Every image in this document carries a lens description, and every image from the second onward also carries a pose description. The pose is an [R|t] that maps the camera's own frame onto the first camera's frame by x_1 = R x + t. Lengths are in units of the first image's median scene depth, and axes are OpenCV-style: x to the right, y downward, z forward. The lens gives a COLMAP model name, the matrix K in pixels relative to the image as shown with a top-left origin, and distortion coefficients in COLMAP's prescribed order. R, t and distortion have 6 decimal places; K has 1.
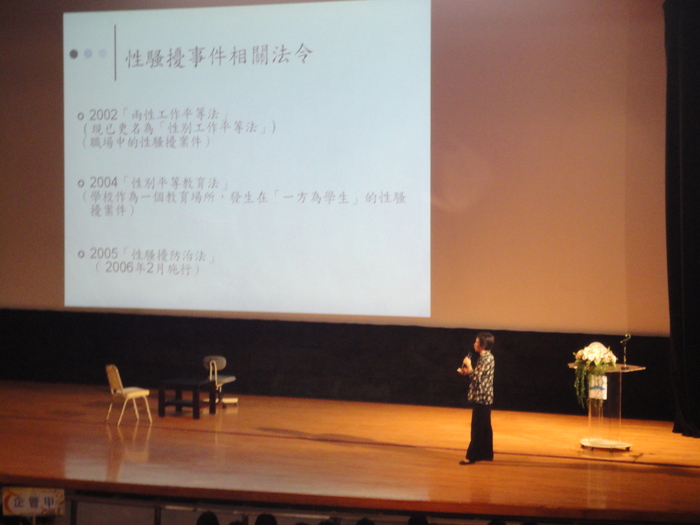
lens RADIAL K [[1583.6, 0, 330.9], [0, 1583.6, 261.0], [0, 0, 1]] dist [0.063994, 0.000000]
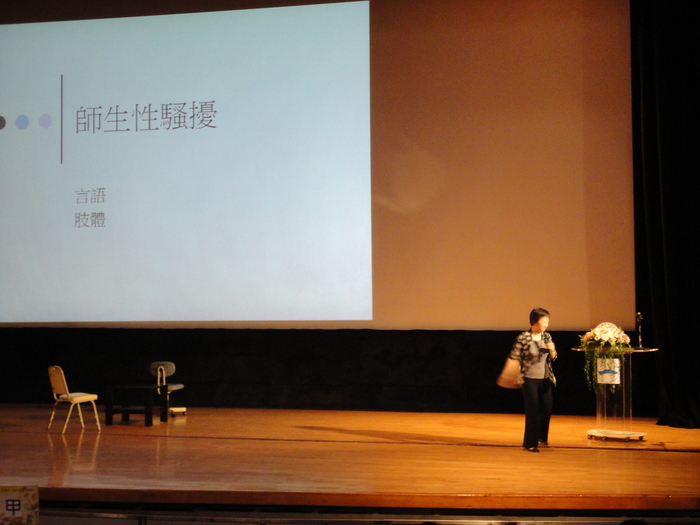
lens RADIAL K [[1139.8, 0, 345.2], [0, 1139.8, 246.0], [0, 0, 1]] dist [0.040580, 0.000000]
pose [[0.987767, 0.000669, 0.155938, -0.082611], [0.013906, 0.995629, -0.092356, 0.063902], [-0.155319, 0.093395, 0.983440, 0.353644]]
